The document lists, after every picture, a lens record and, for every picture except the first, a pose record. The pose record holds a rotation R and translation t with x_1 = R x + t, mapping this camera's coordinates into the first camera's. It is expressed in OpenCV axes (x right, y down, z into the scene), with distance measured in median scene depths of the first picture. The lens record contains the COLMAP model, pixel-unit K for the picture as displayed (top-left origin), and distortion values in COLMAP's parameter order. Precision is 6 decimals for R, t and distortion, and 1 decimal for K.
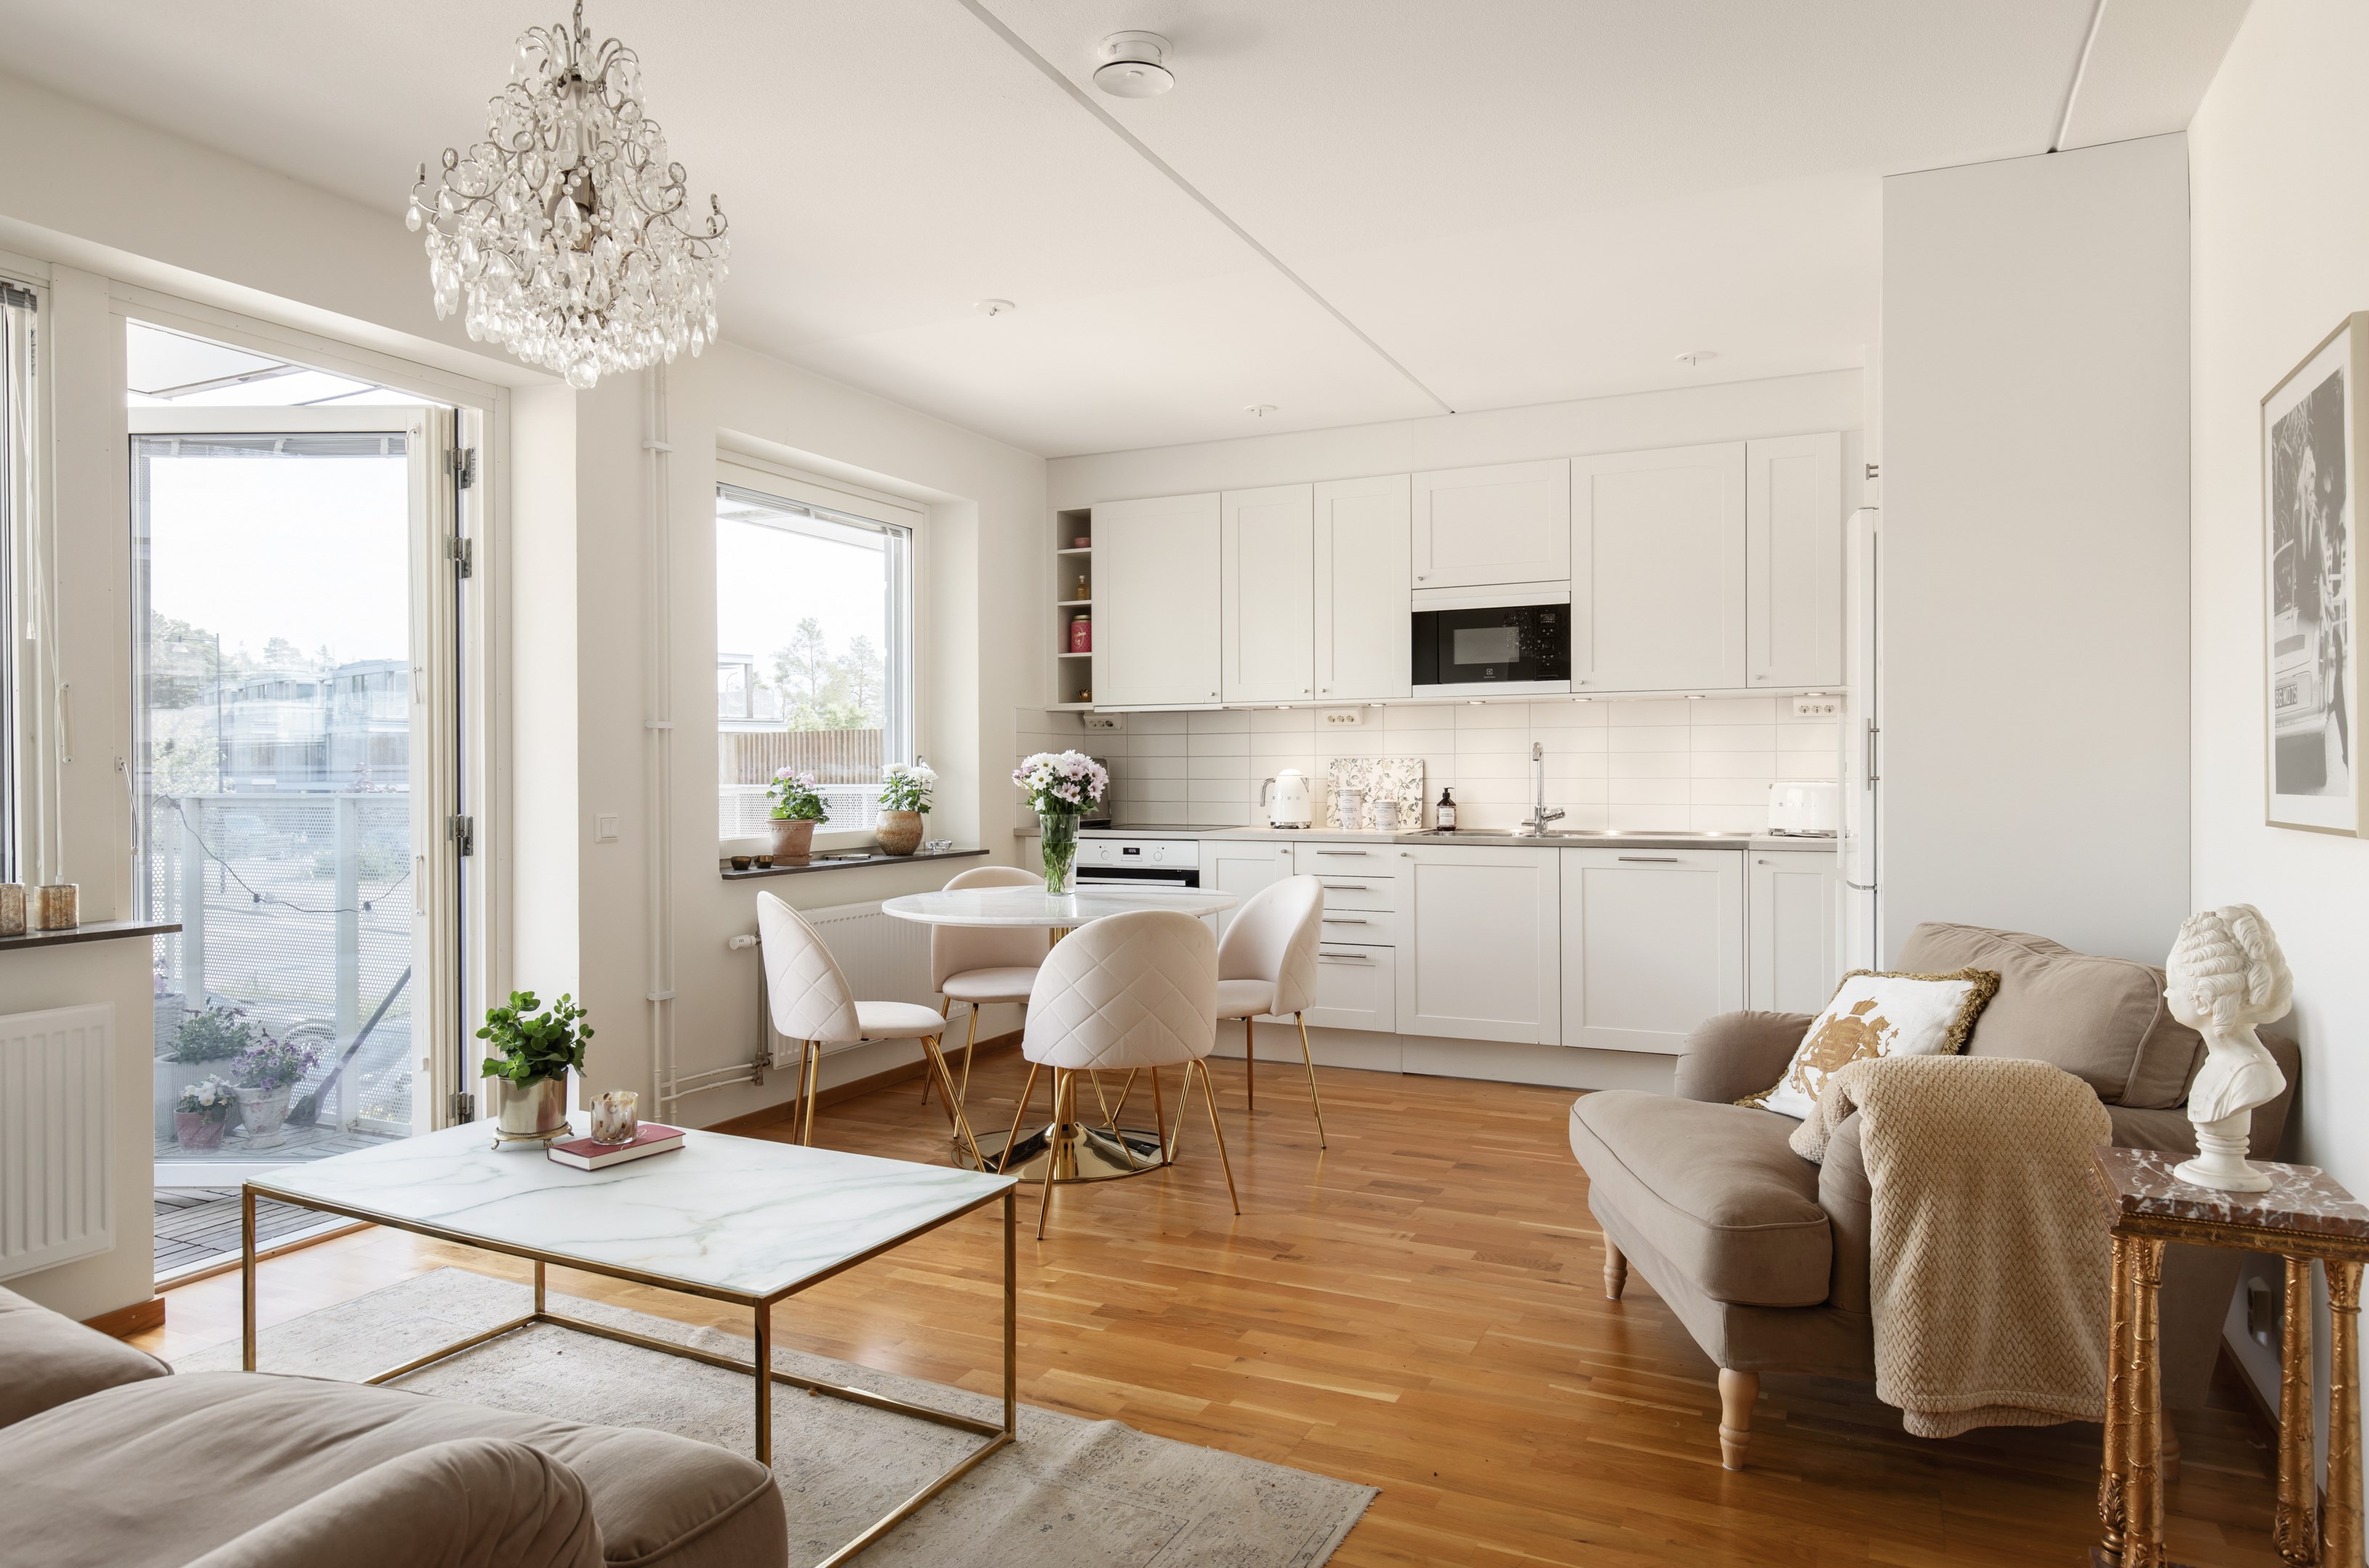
lens RADIAL K [[1448.2, 0, 1184.5], [0, 1448.2, 784.0], [0, 0, 1]] dist [0.005817, -0.000355]
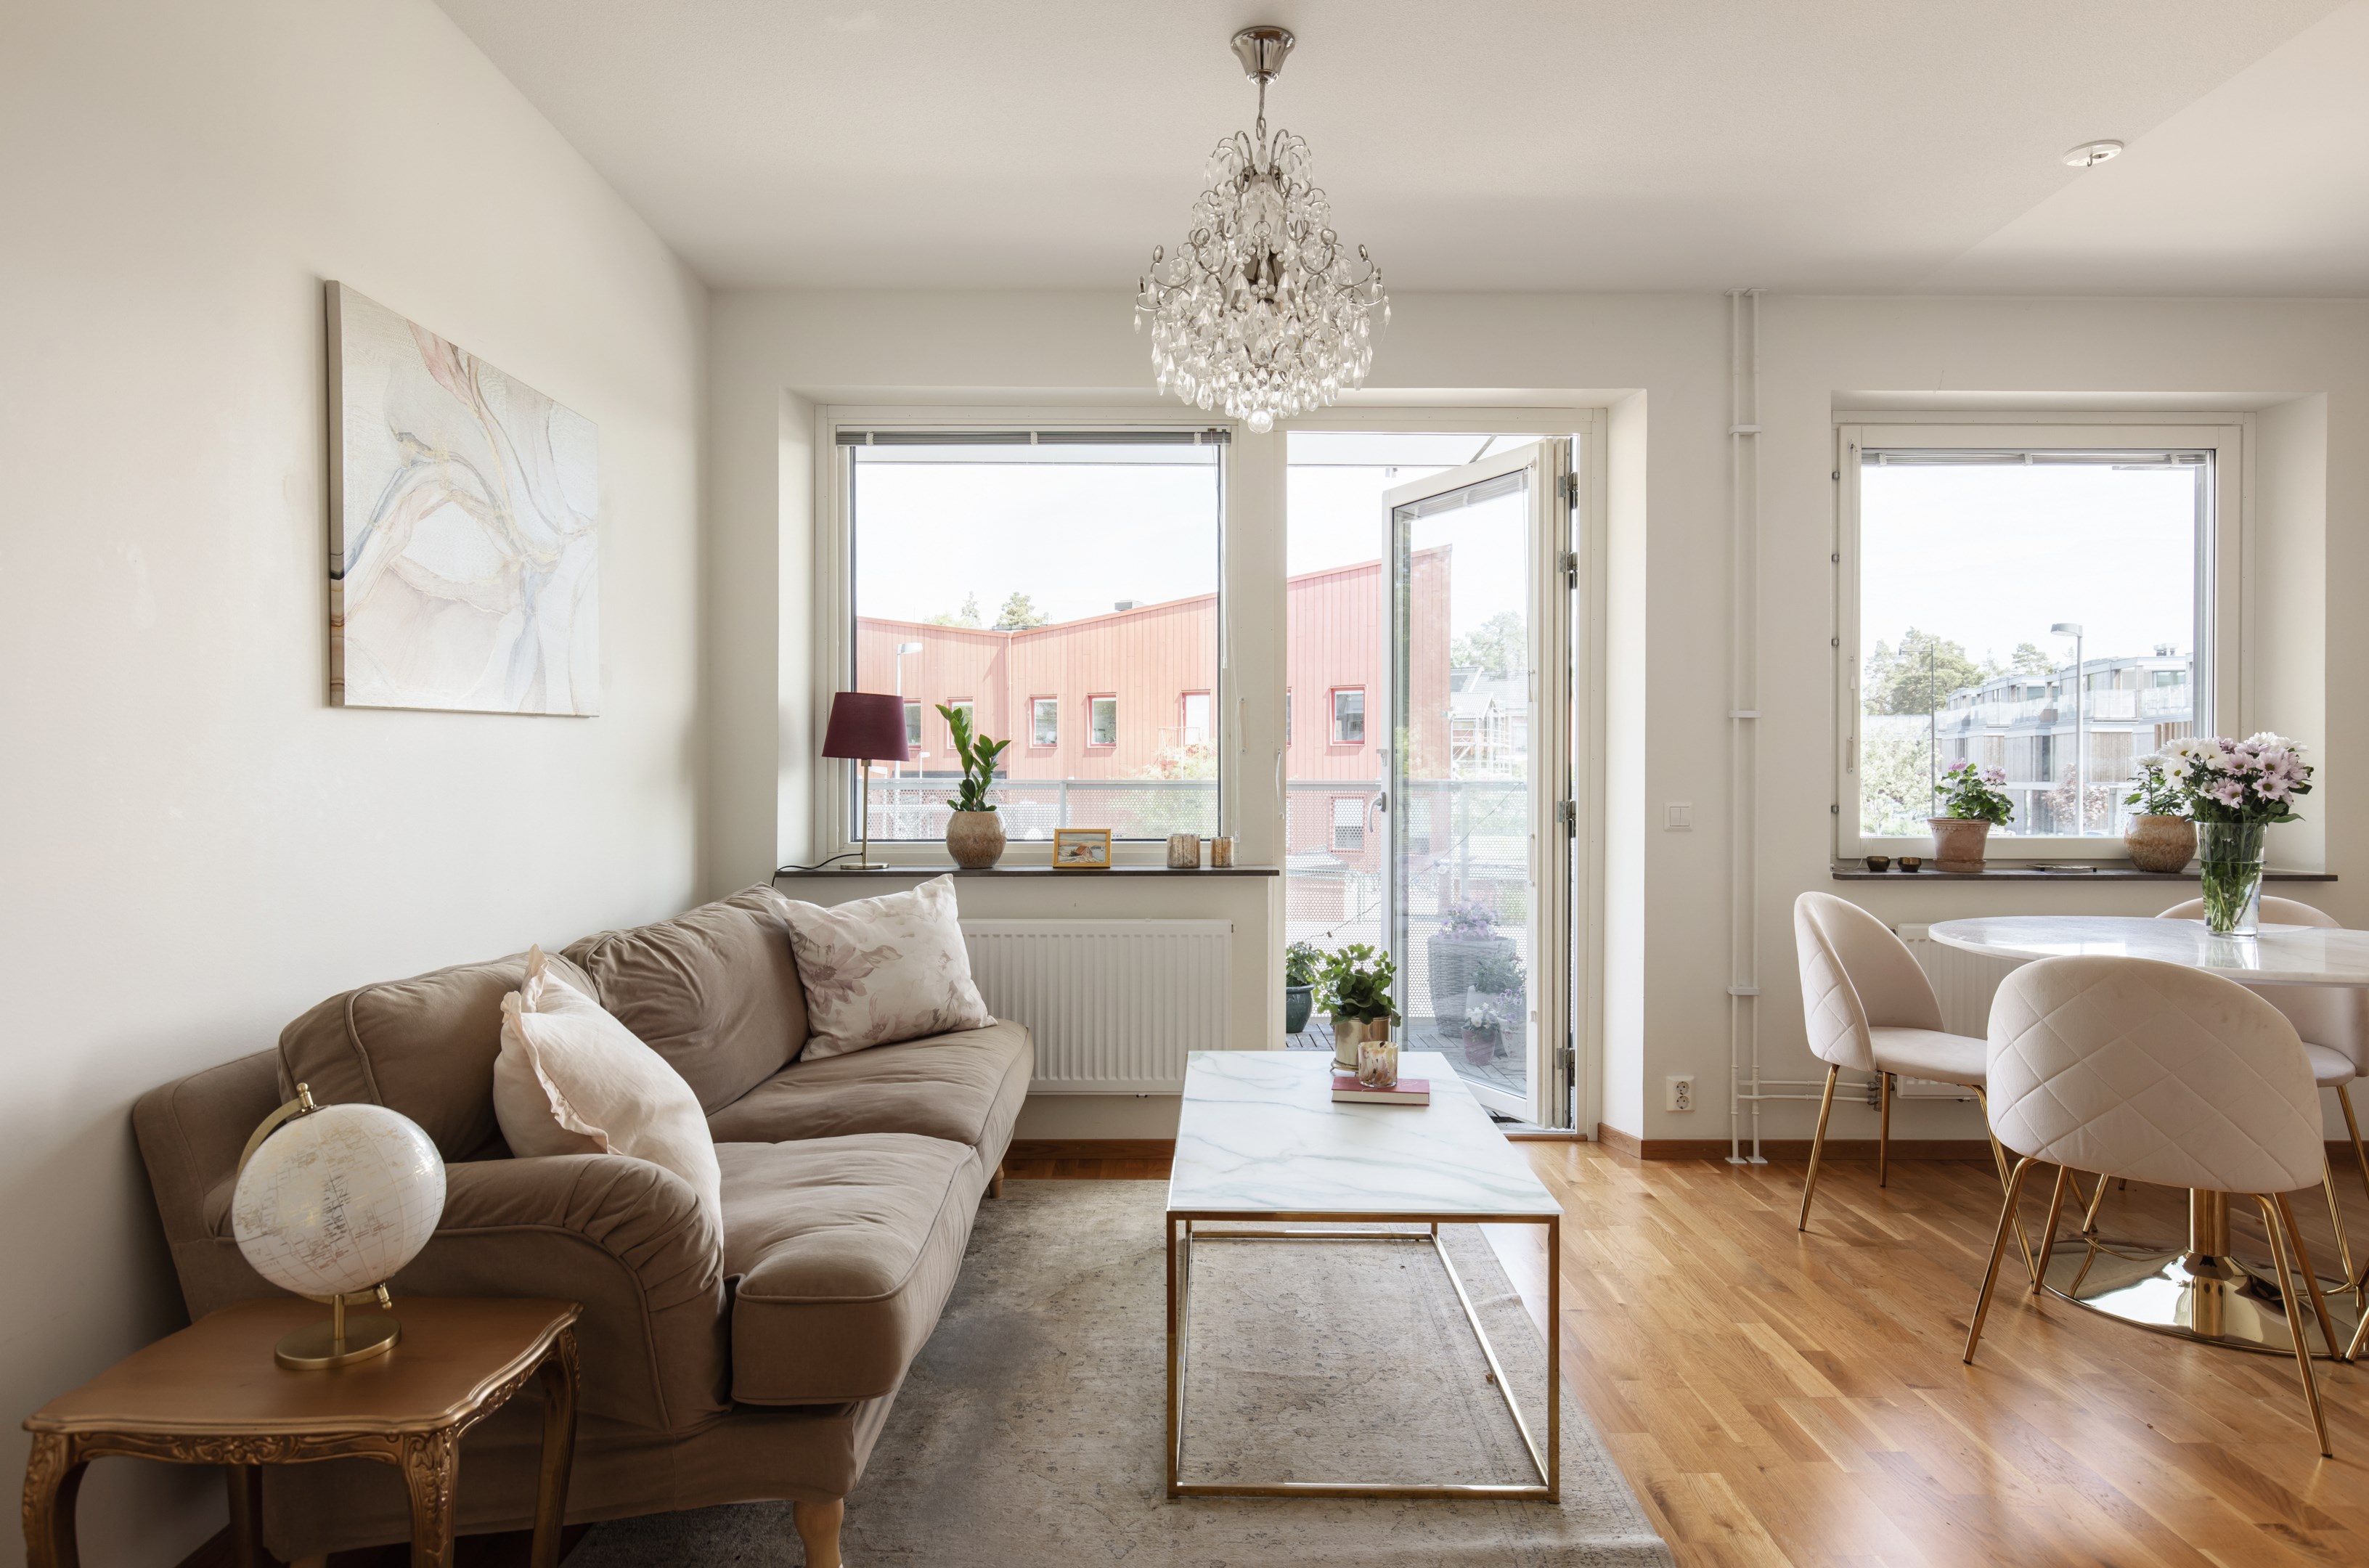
lens RADIAL K [[1410.9, 0, 1184.5], [0, 1410.9, 784.0], [0, 0, 1]] dist [0.004905, 0.001671]
pose [[0.435681, 0.013917, -0.899993, 0.530739], [-0.014690, 0.999857, 0.008350, 0.006276], [0.899981, 0.009583, 0.435823, 0.390338]]
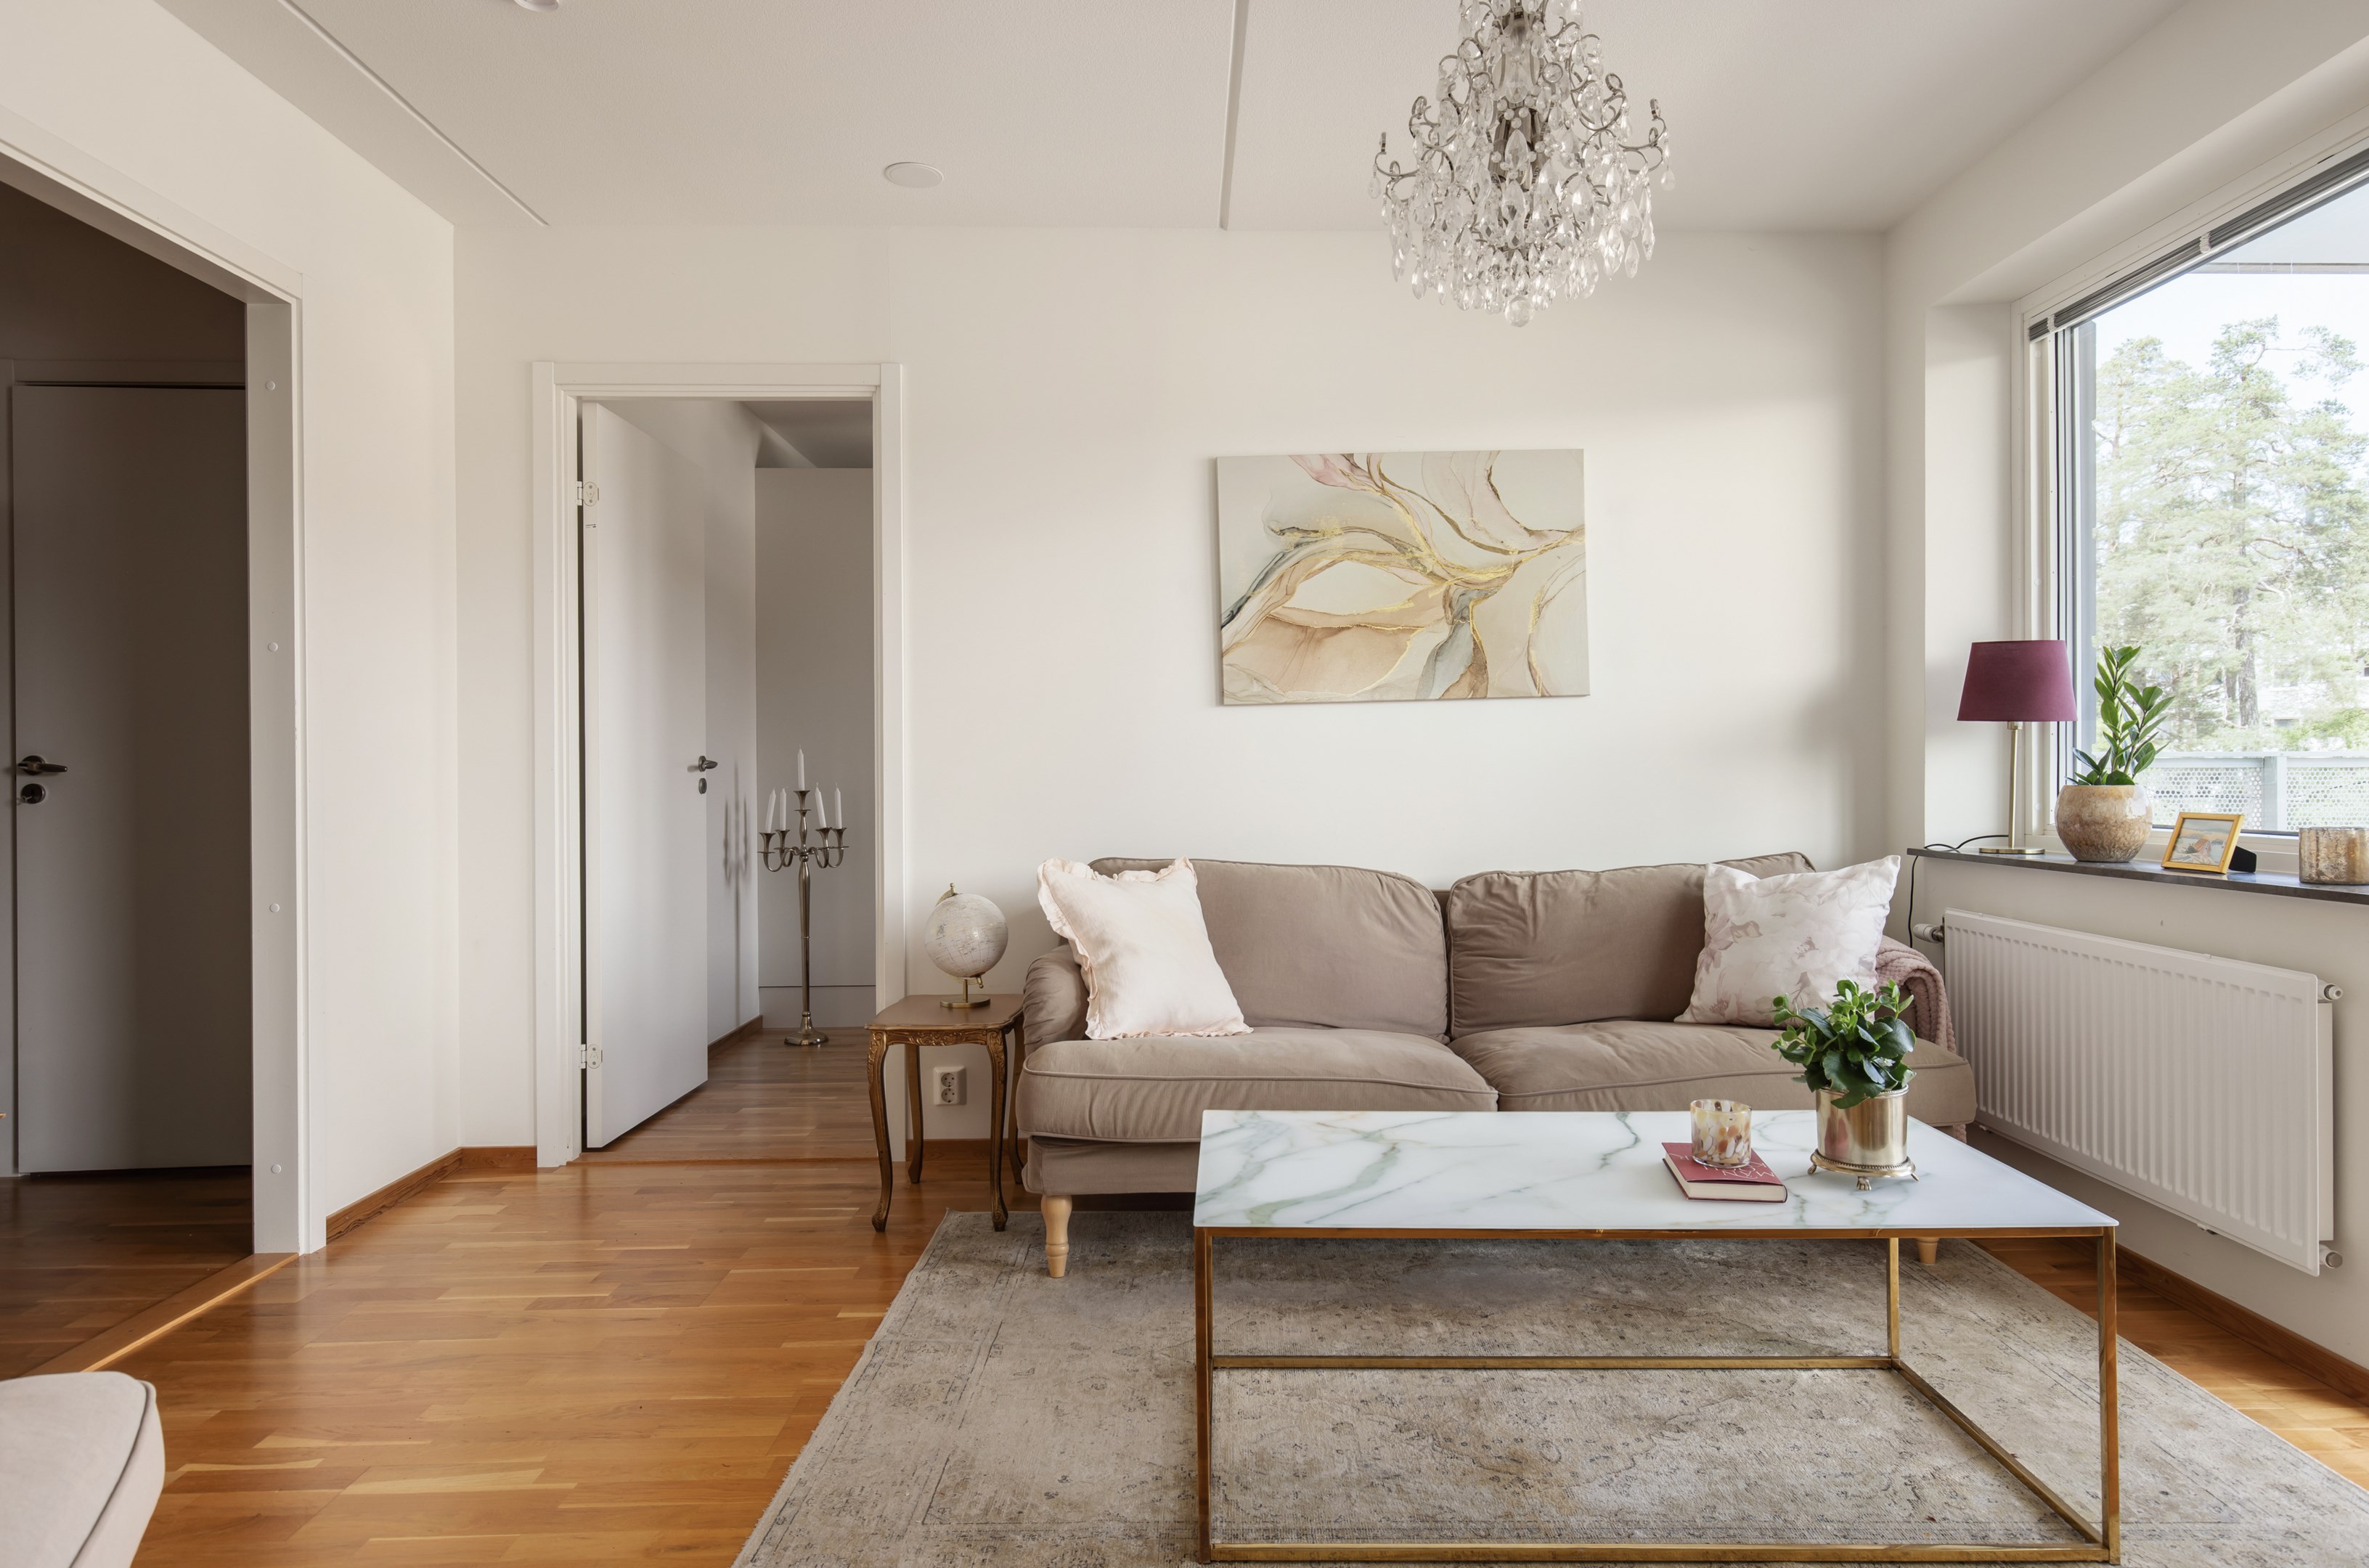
lens RADIAL K [[1358.1, 0, 1184.5], [0, 1358.1, 784.0], [0, 0, 1]] dist [0.006281, 0.000088]
pose [[-0.895407, 0.014549, -0.445011, 0.197232], [0.004268, 0.999701, 0.024096, 0.021606], [0.445228, 0.019677, -0.895201, 1.545088]]
